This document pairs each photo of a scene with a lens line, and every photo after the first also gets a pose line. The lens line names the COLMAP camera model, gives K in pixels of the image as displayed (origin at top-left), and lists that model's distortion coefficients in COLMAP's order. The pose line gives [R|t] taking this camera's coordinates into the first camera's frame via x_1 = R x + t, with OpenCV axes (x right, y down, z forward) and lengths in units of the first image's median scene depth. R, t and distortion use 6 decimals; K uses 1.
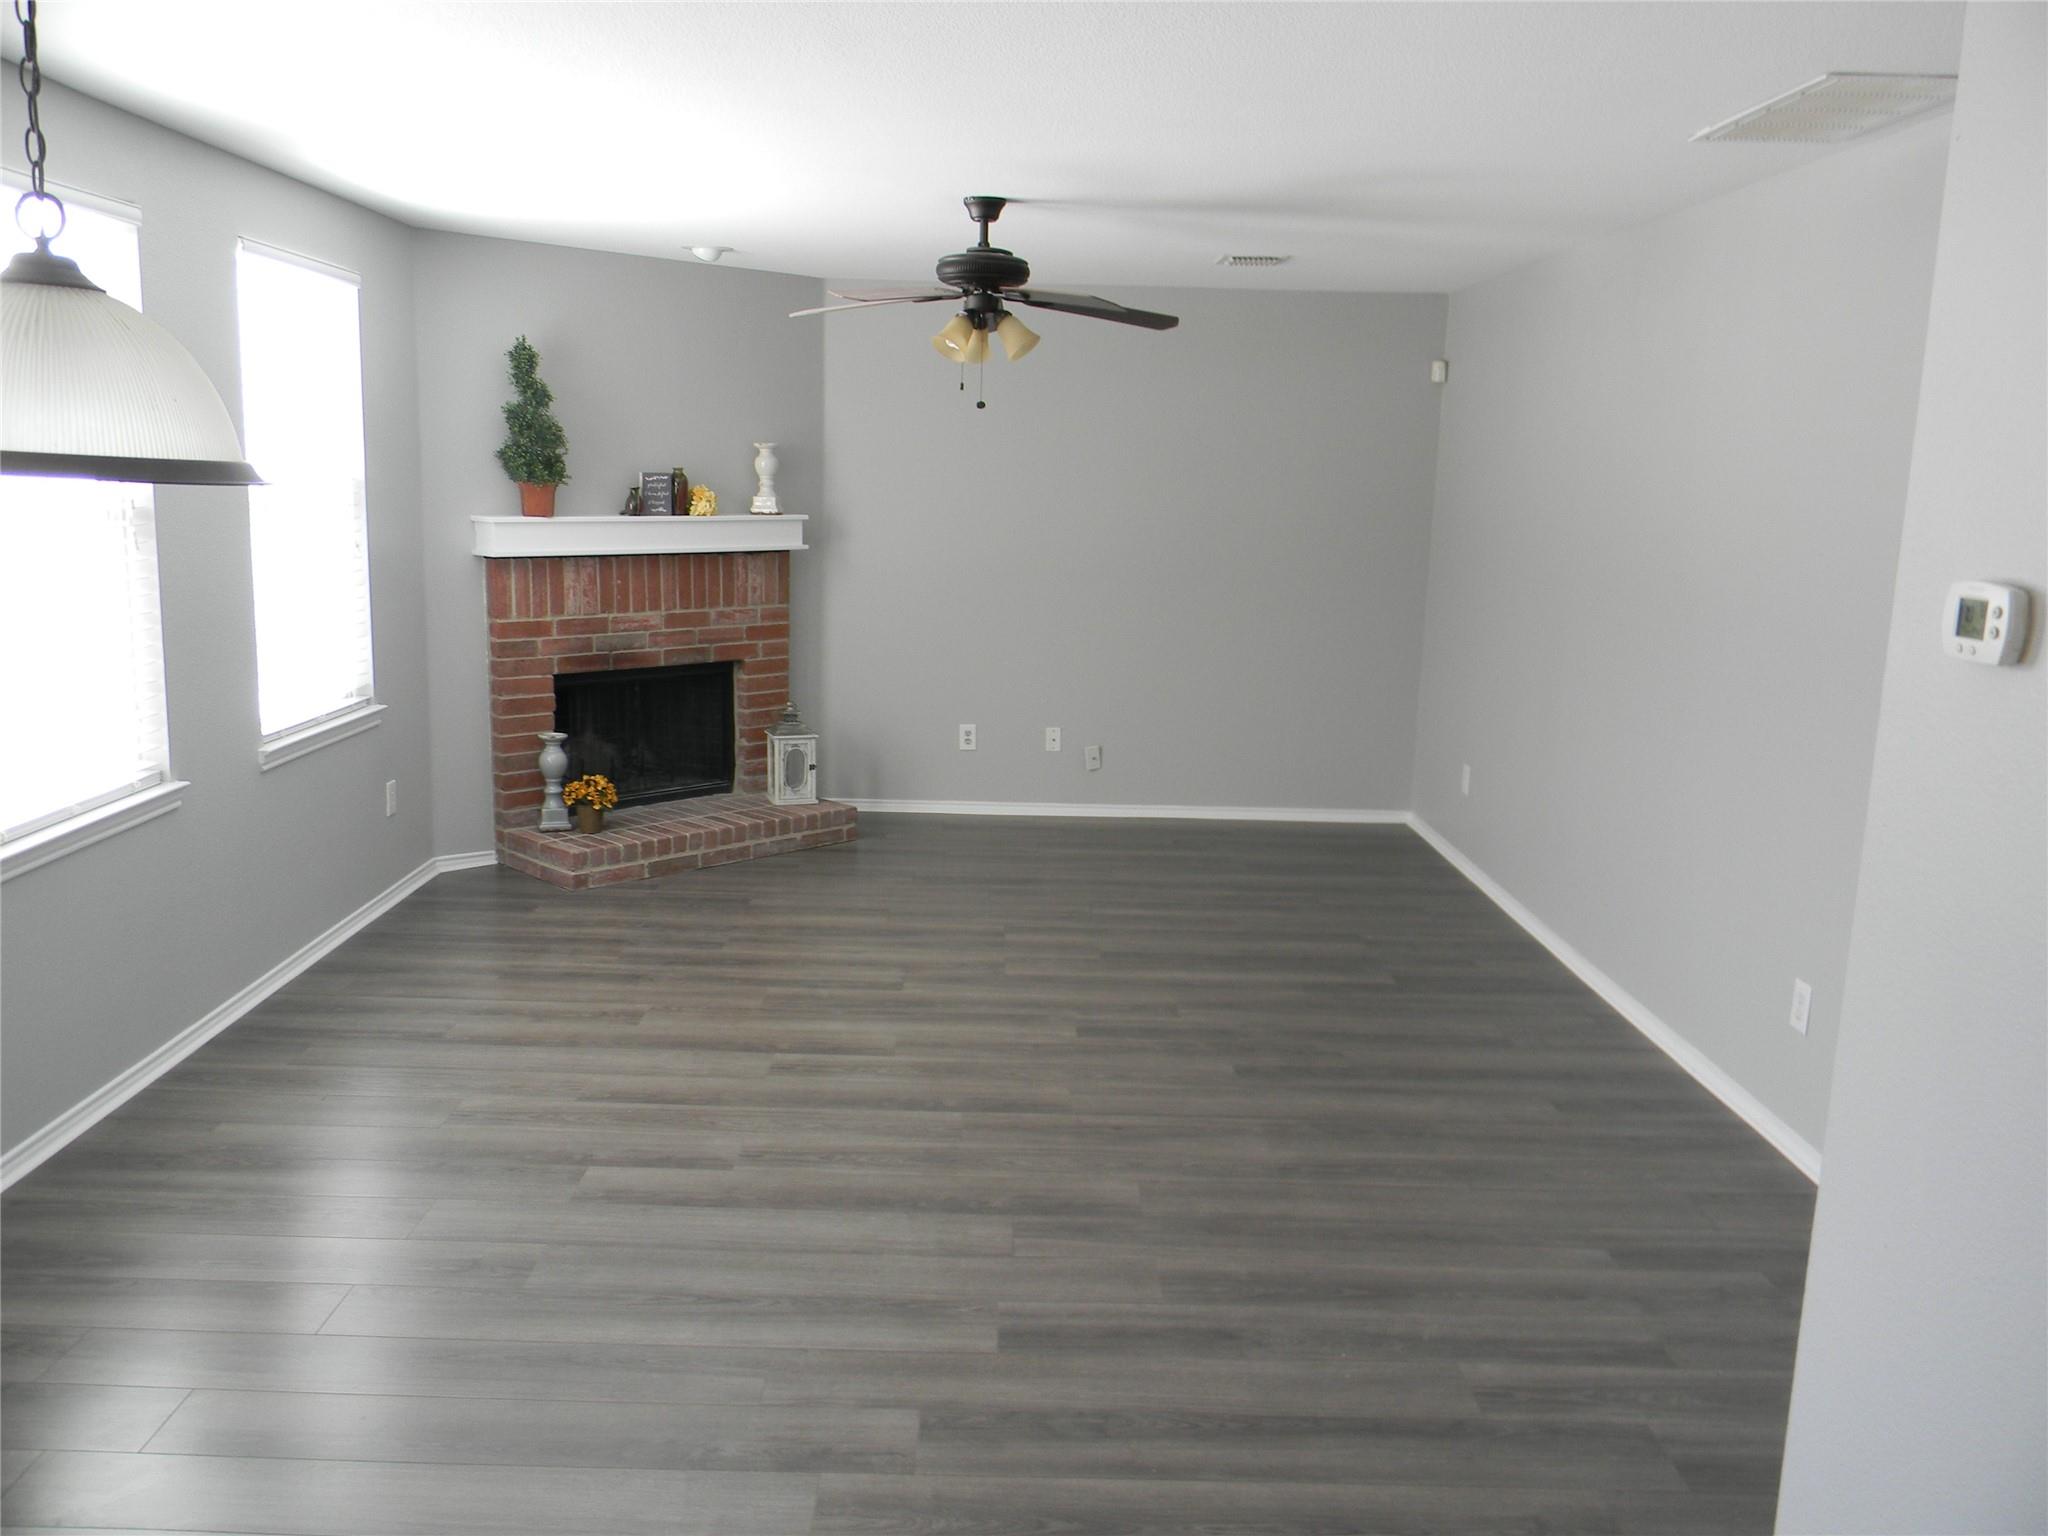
lens RADIAL K [[1659.5, 0, 987.2], [0, 1659.5, 779.8], [0, 0, 1]] dist [0.010336, 0.001748]
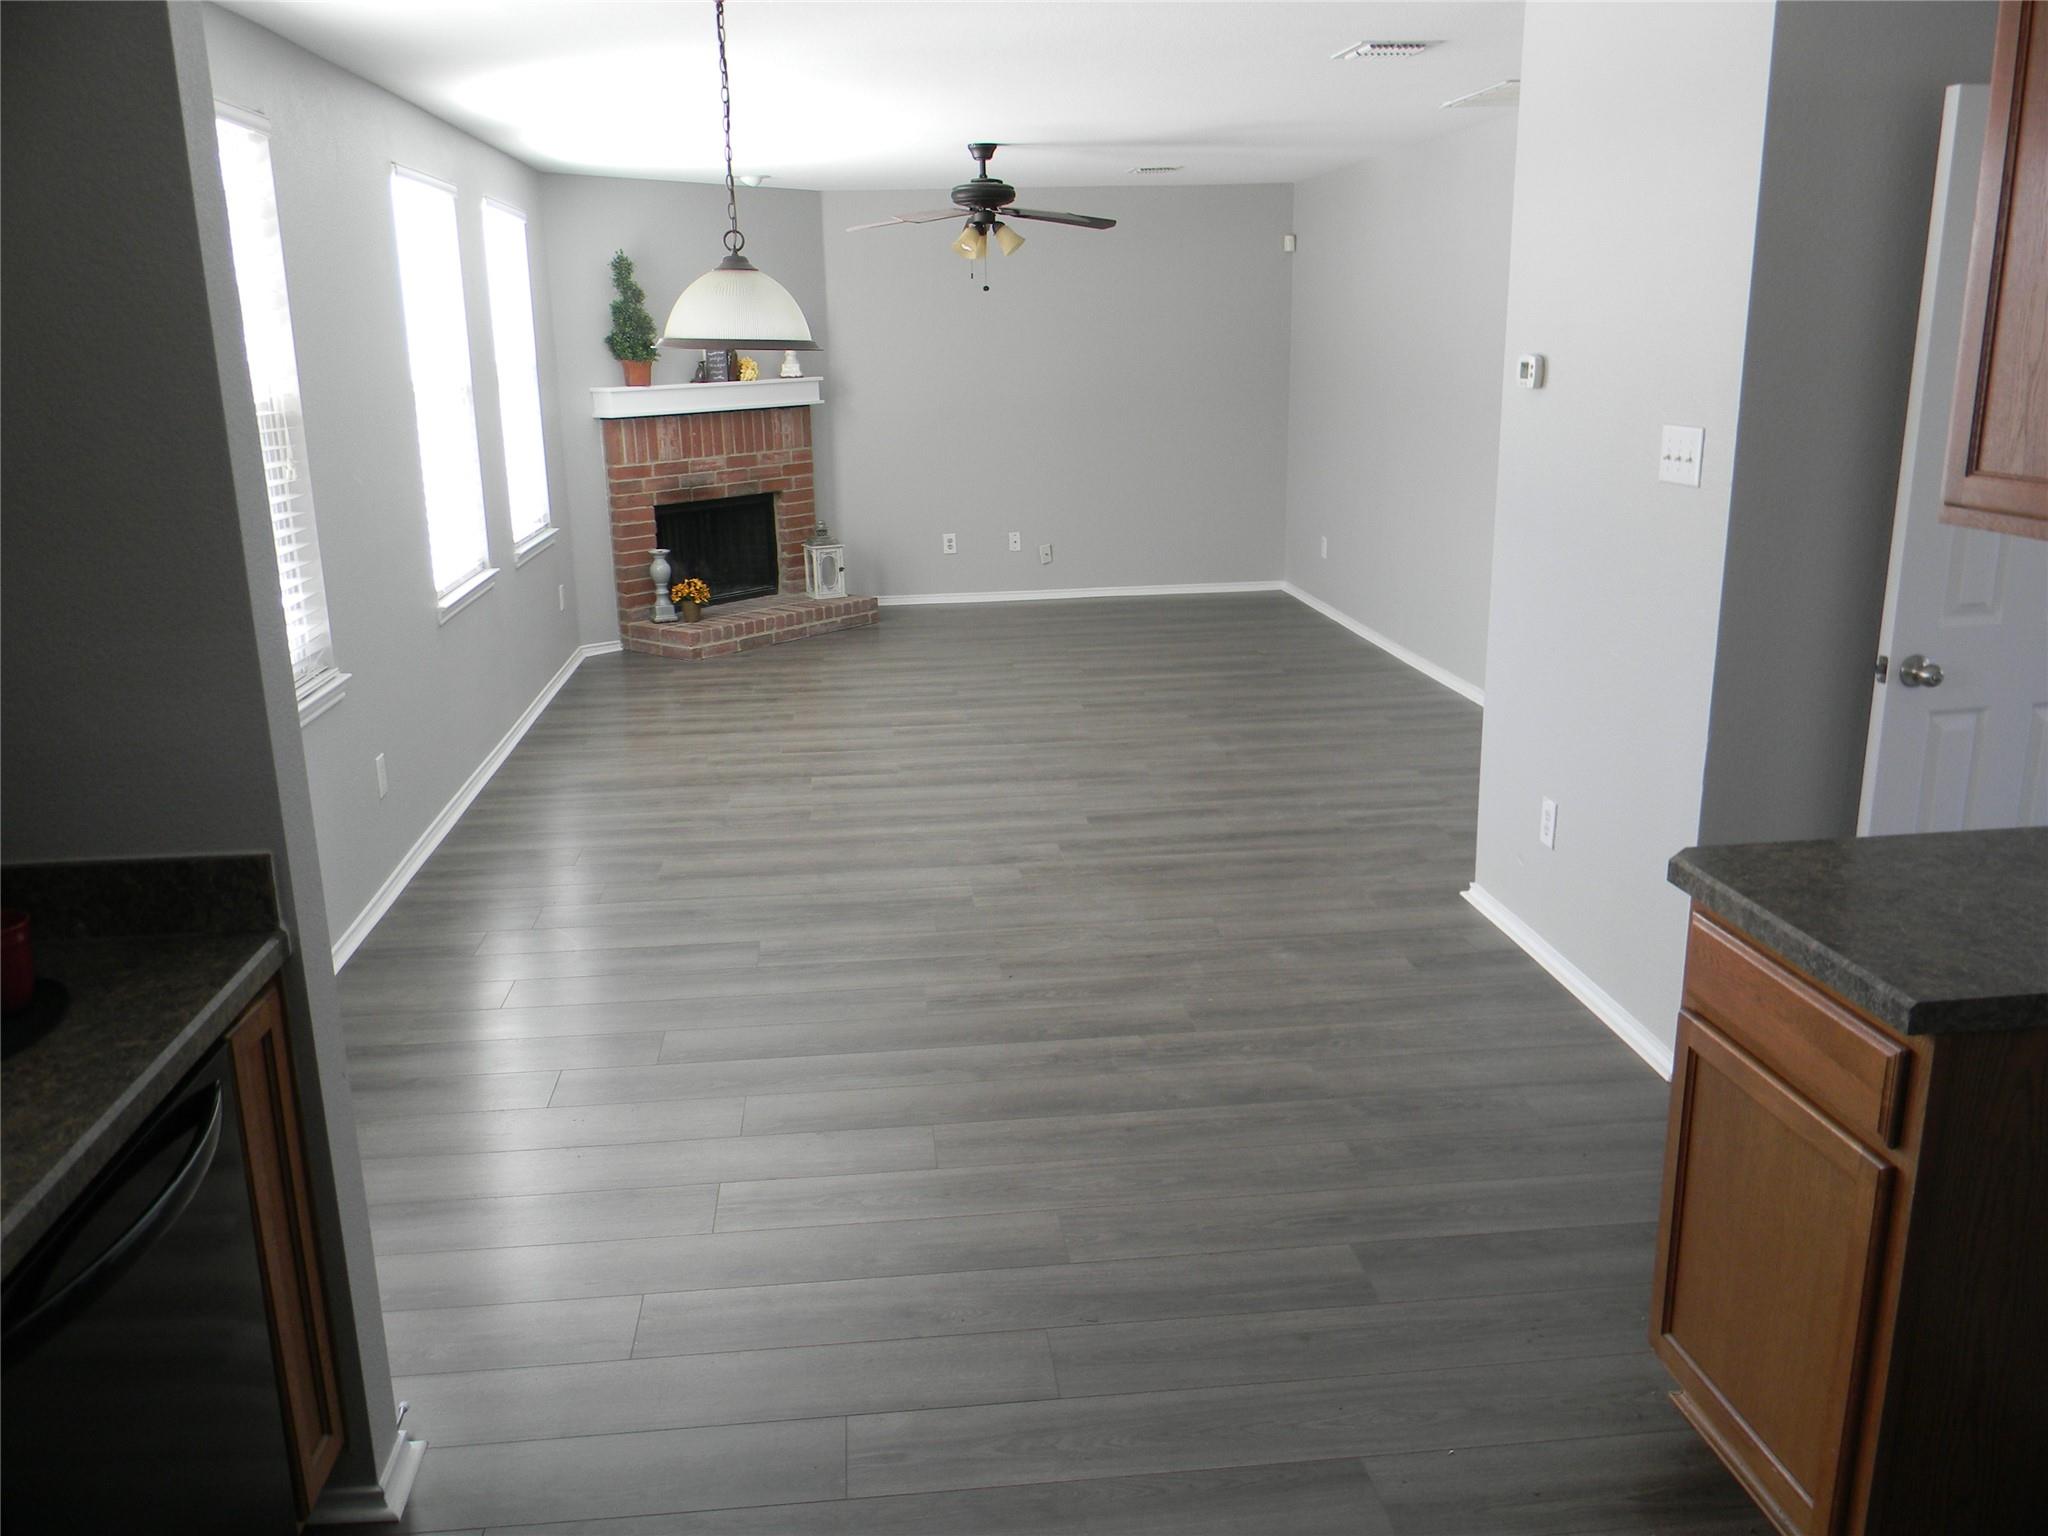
lens RADIAL K [[1659.5, 0, 987.2], [0, 1659.5, 779.8], [0, 0, 1]] dist [0.010336, 0.001748]
pose [[0.994651, -0.069263, 0.076631, -0.114110], [0.063207, 0.994883, 0.078815, 0.069386], [-0.081698, -0.073550, 0.993940, -0.377650]]
